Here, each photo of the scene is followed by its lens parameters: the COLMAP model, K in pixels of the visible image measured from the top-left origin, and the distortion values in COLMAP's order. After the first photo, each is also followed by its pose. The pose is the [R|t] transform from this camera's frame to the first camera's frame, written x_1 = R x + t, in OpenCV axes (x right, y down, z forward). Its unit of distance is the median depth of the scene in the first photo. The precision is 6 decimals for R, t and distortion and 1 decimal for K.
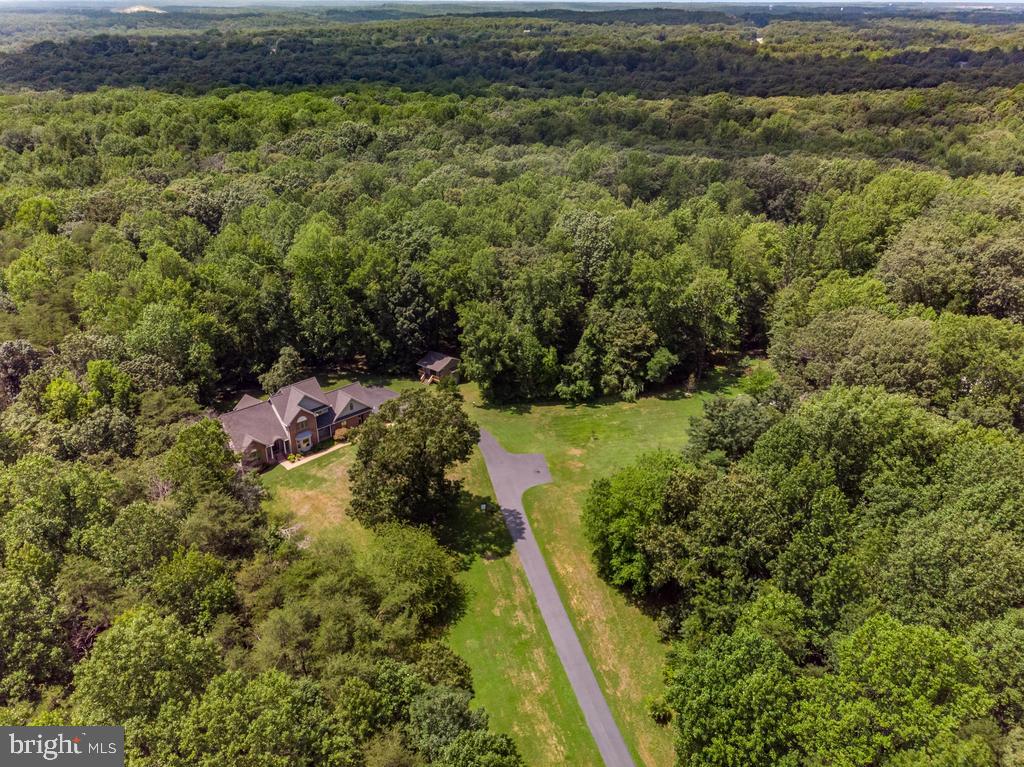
lens RADIAL K [[778.1, 0, 492.2], [0, 778.1, 380.9], [0, 0, 1]] dist [-0.003686, 0.000645]
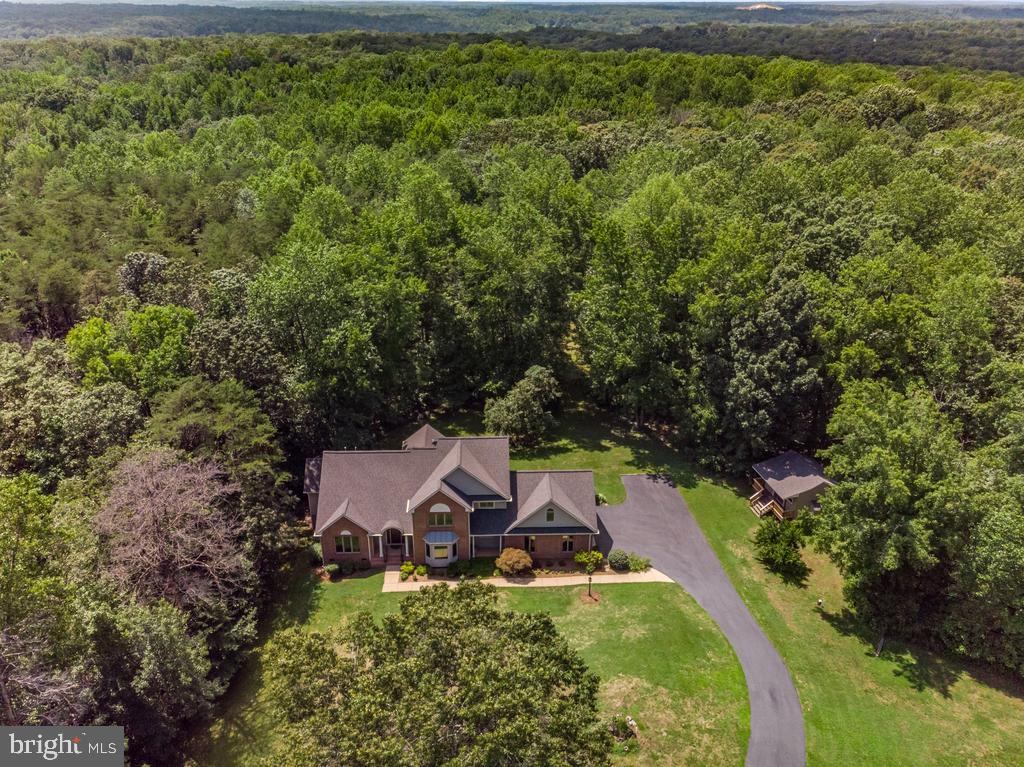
lens RADIAL K [[778.1, 0, 492.2], [0, 778.1, 380.9], [0, 0, 1]] dist [-0.003686, 0.000645]
pose [[0.769986, 0.280489, -0.573103, 0.051171], [-0.279363, 0.955728, 0.092418, -0.080249], [0.573652, 0.088943, 0.814255, 0.519056]]
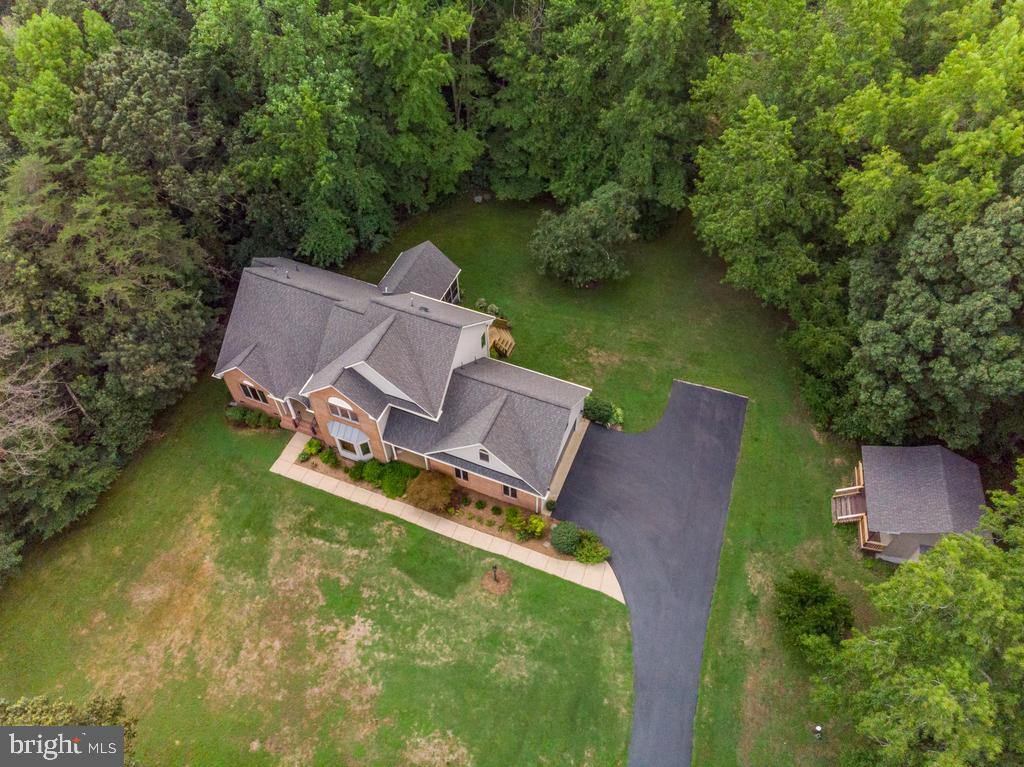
lens RADIAL K [[778.1, 0, 492.2], [0, 778.1, 380.9], [0, 0, 1]] dist [-0.003686, 0.000645]
pose [[0.444699, 0.696951, -0.562586, -0.005710], [-0.372923, 0.715151, 0.591175, -0.187691], [0.814354, -0.053094, 0.577935, 0.747686]]
